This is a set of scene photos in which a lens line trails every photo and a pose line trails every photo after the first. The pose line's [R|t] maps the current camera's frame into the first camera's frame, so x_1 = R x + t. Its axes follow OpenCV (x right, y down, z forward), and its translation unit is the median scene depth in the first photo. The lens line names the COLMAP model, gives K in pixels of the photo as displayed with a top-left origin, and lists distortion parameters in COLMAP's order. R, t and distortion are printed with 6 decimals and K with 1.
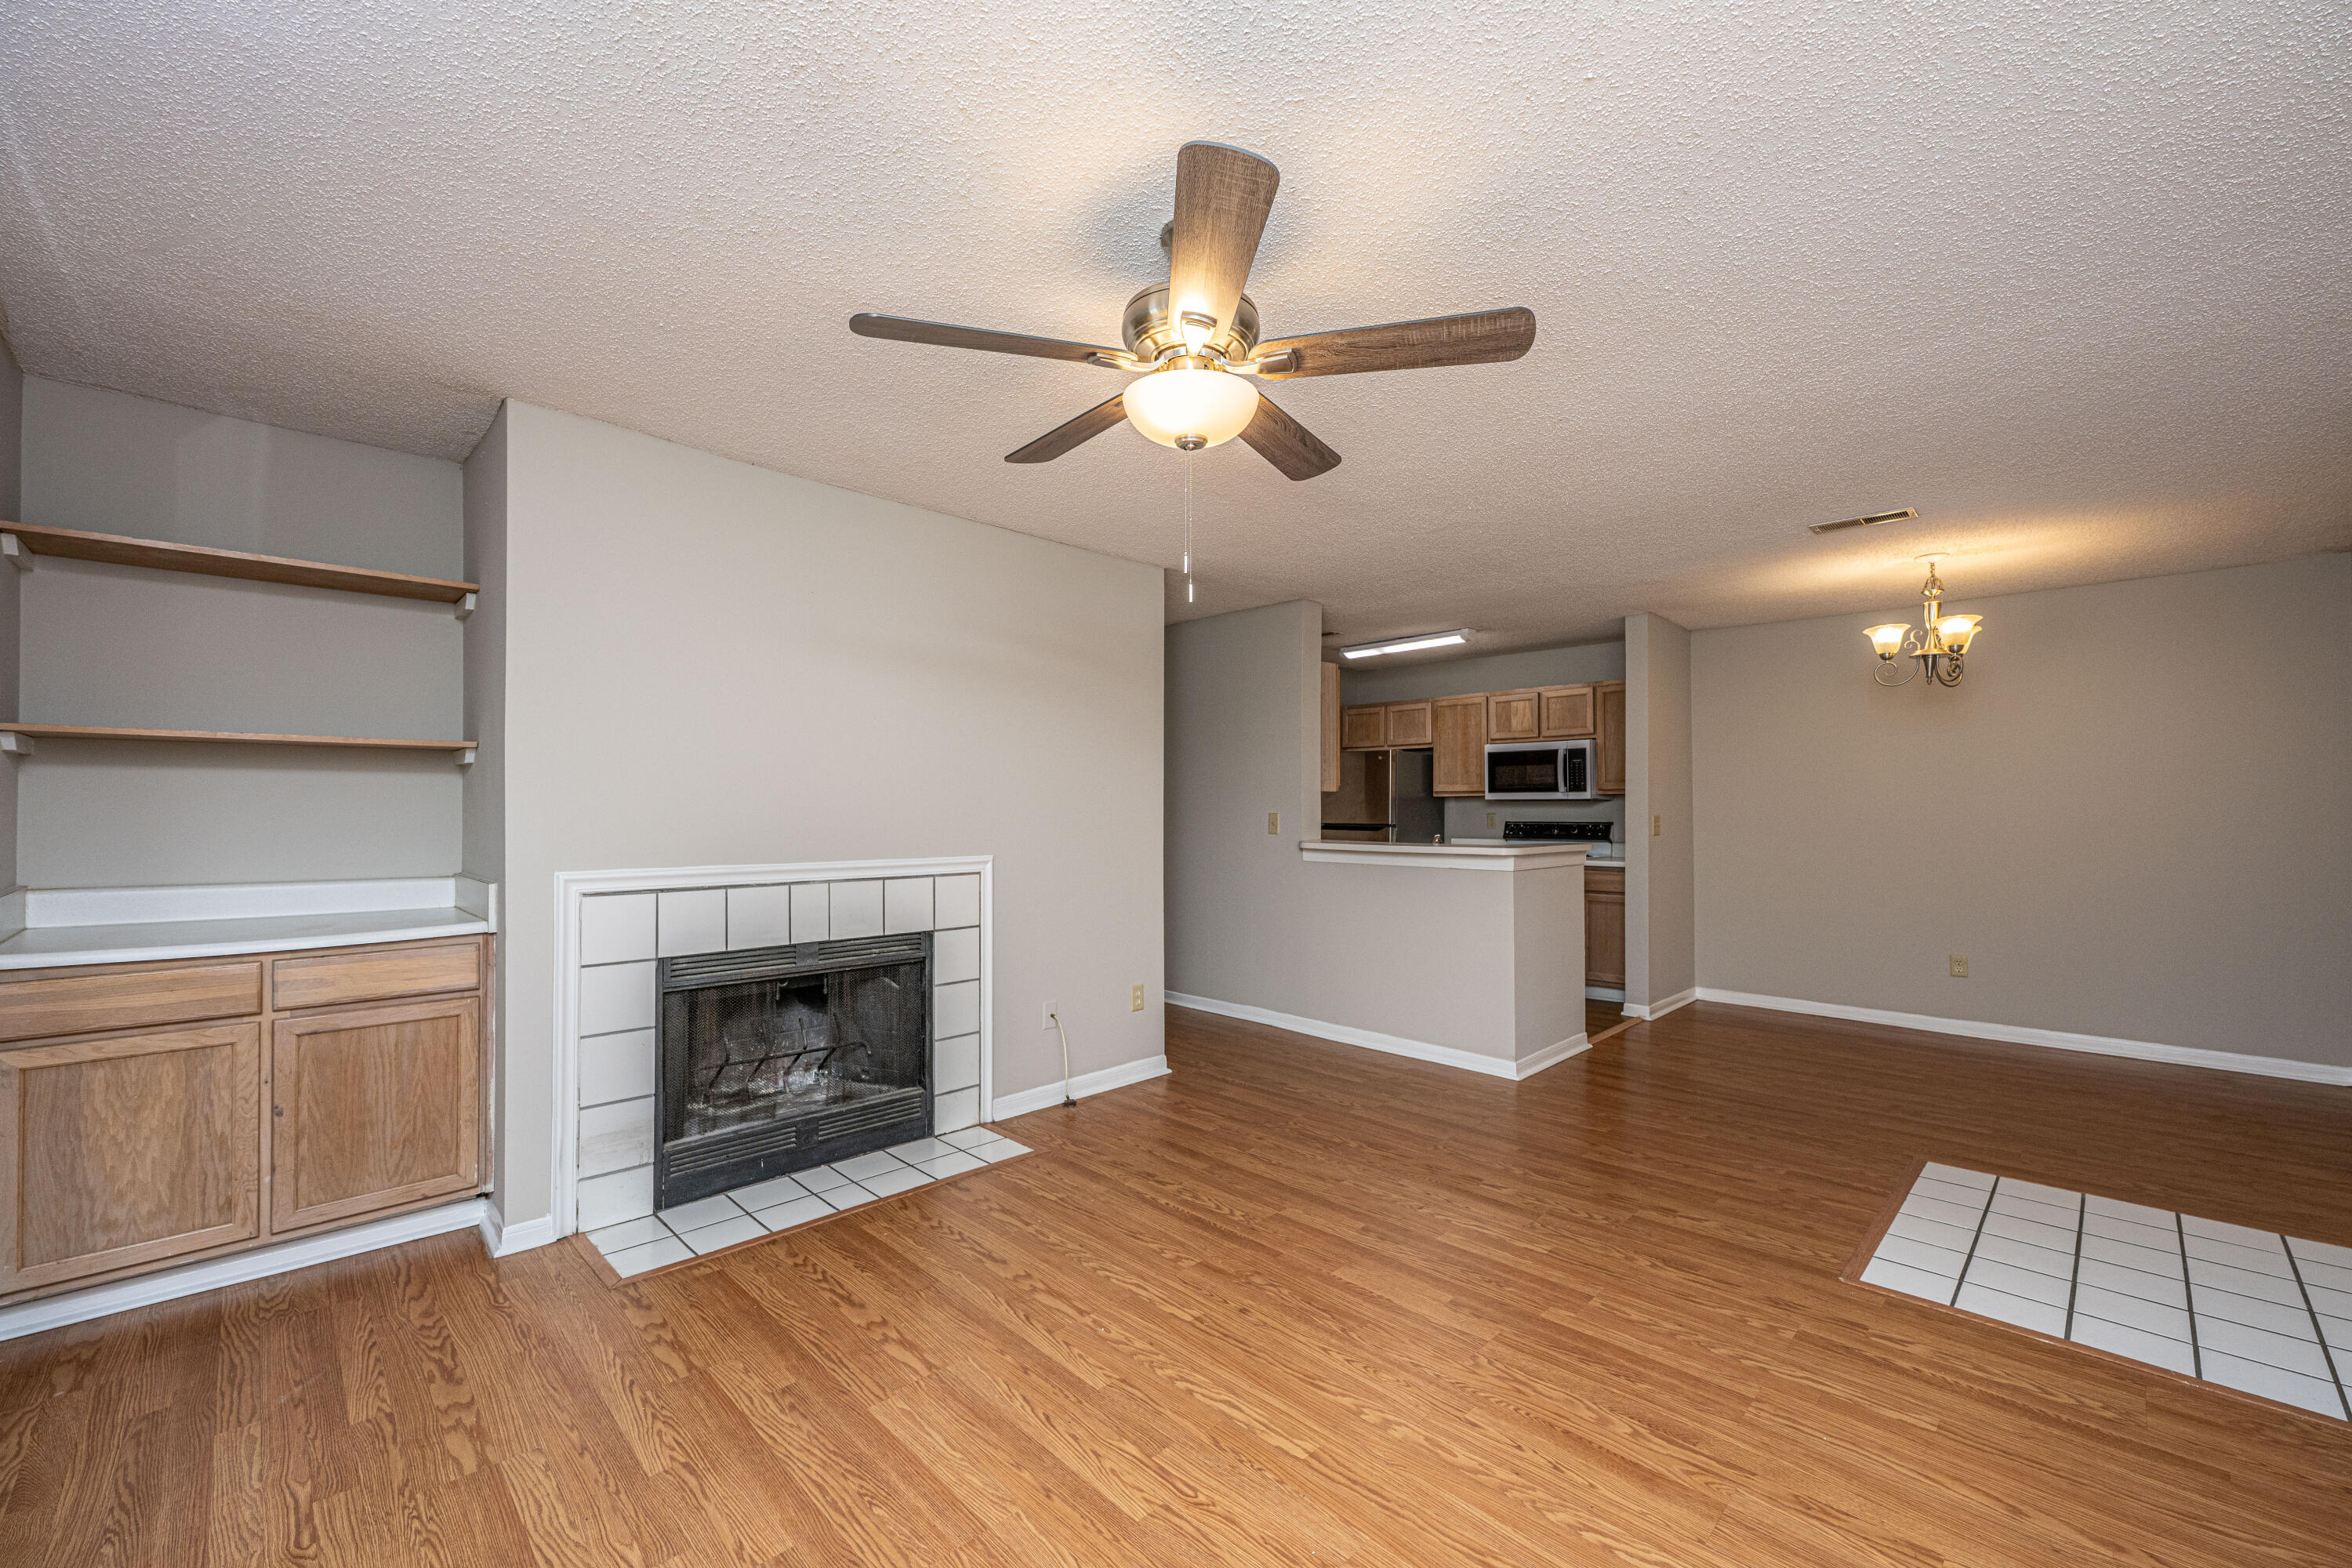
lens RADIAL K [[945.0, 0, 1181.0], [0, 945.0, 795.3], [0, 0, 1]] dist [0.008072, -0.000482]
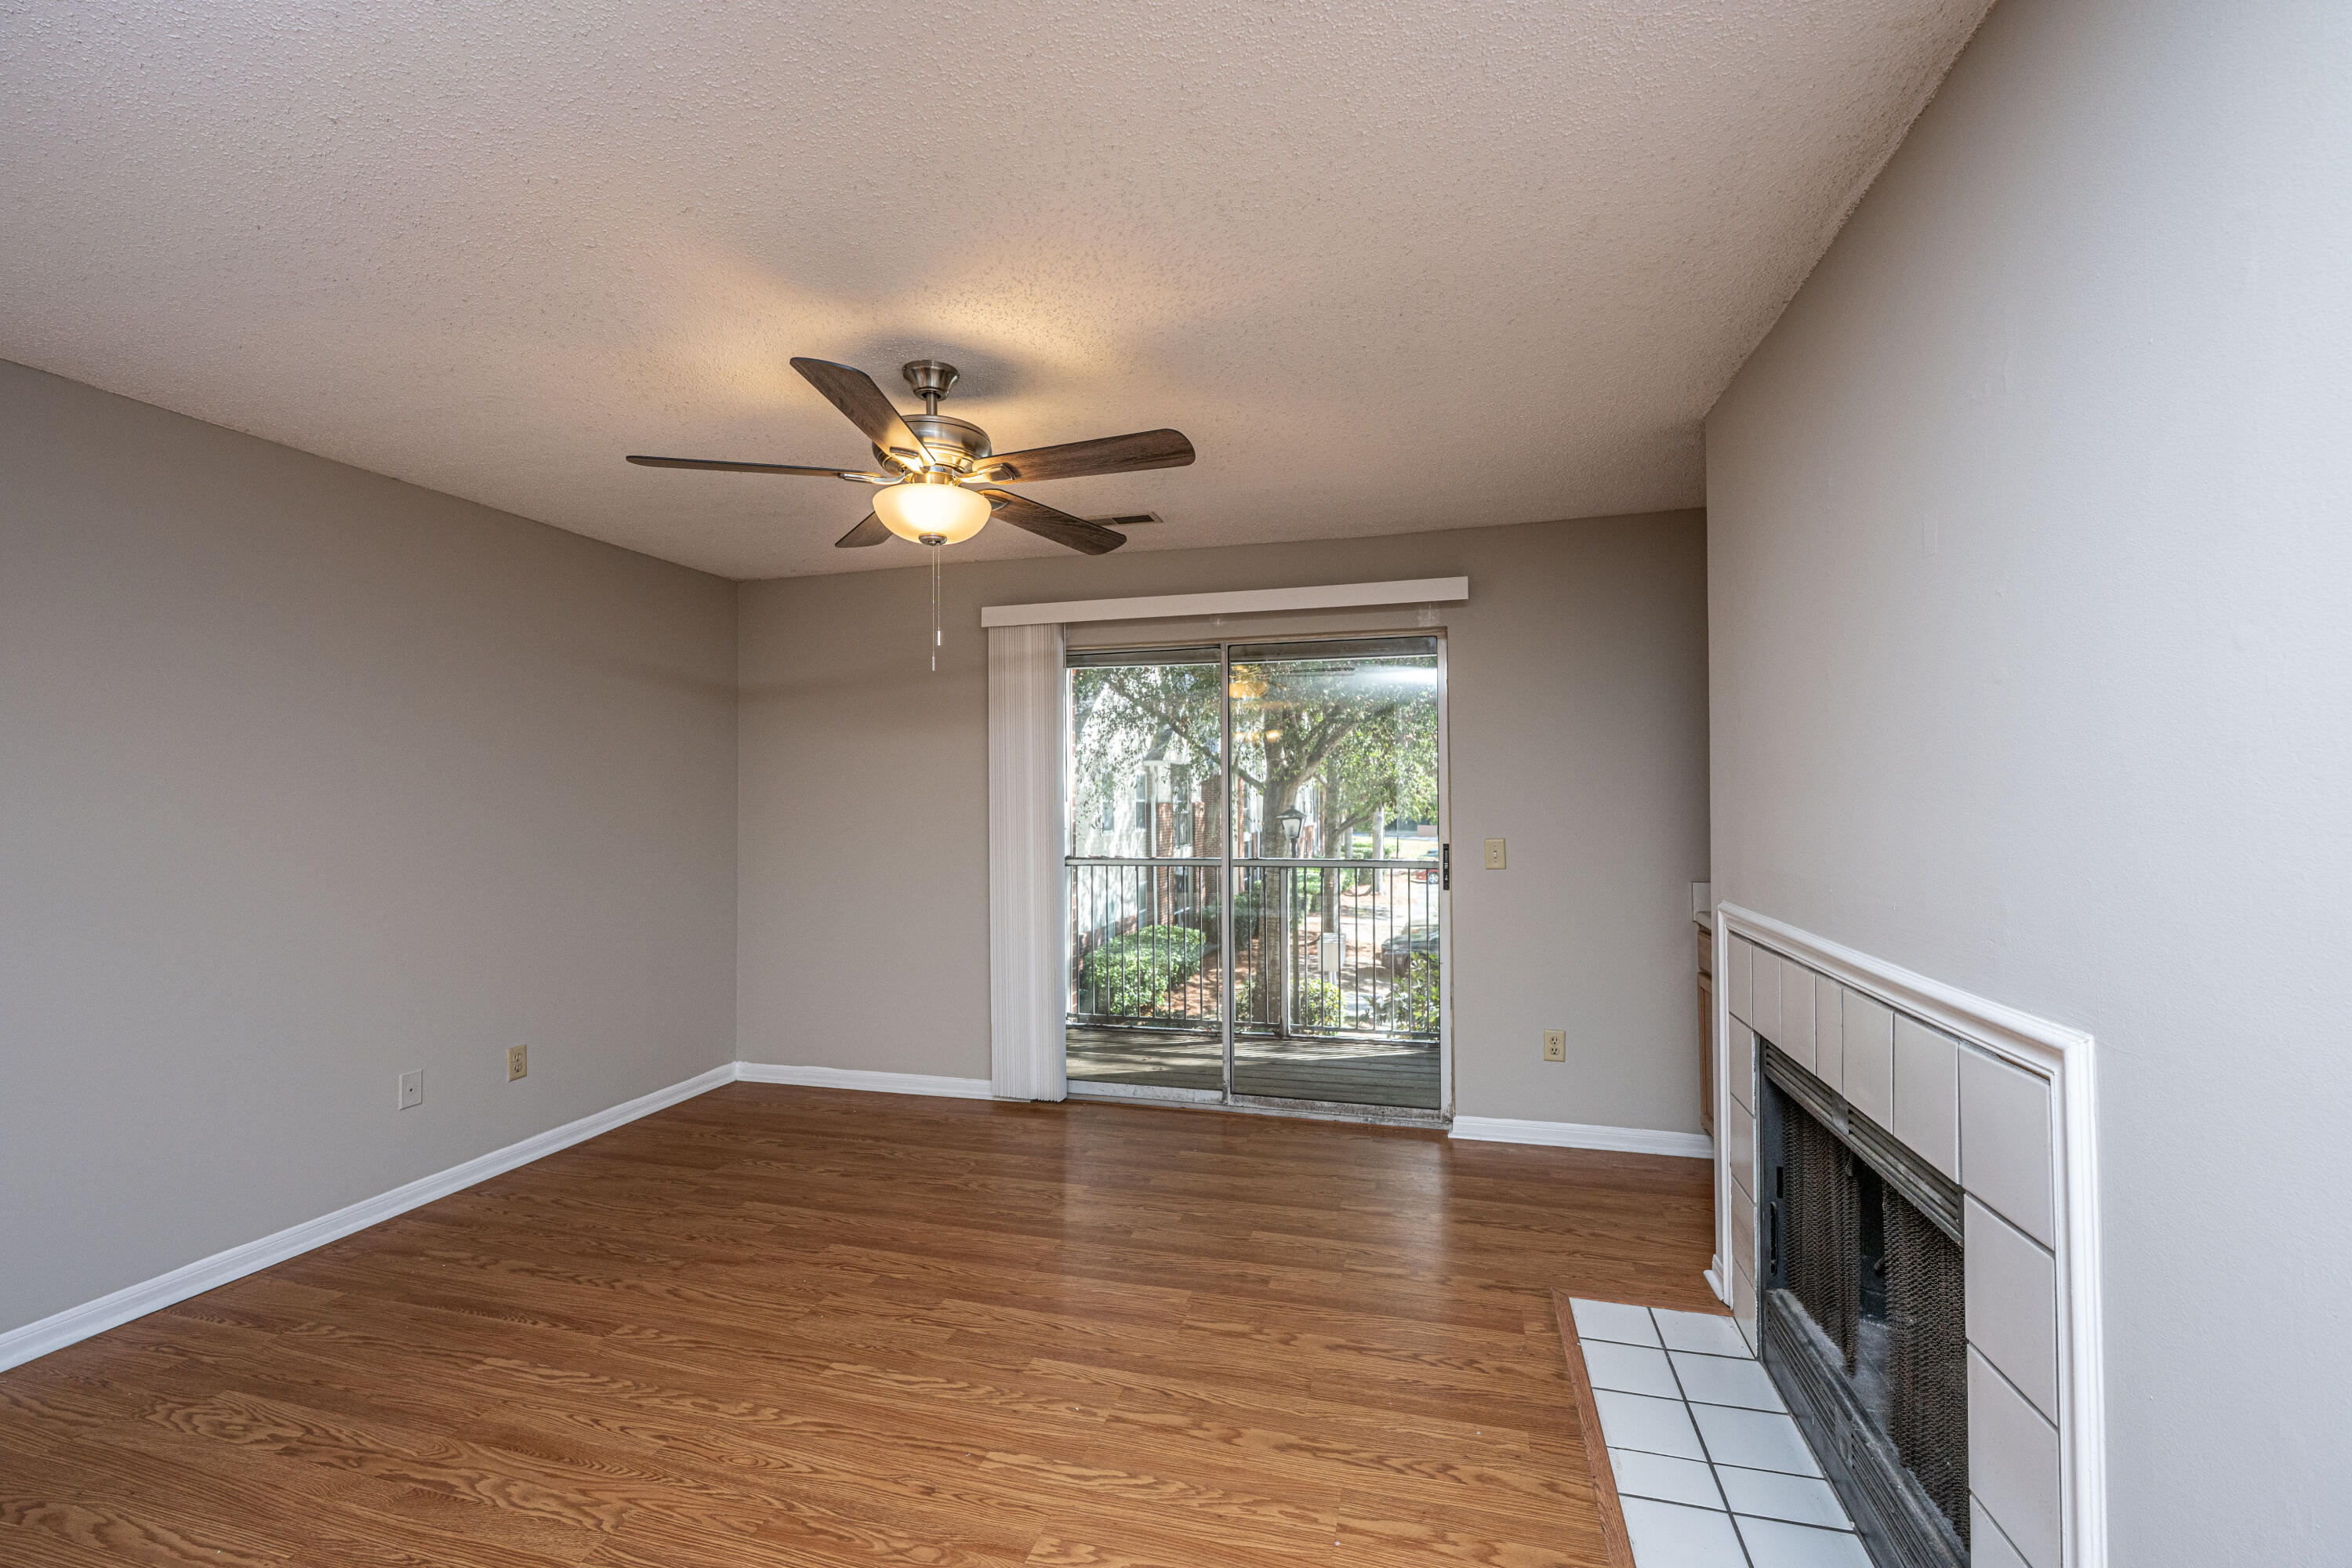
lens RADIAL K [[945.0, 0, 1232.1], [0, 945.0, 772.4], [0, 0, 1]] dist [0.008072, -0.000482]
pose [[-0.840790, -0.014104, -0.541177, 0.204508], [0.013072, 0.998840, -0.046341, -0.005698], [0.541203, -0.046038, -0.839631, 1.291587]]
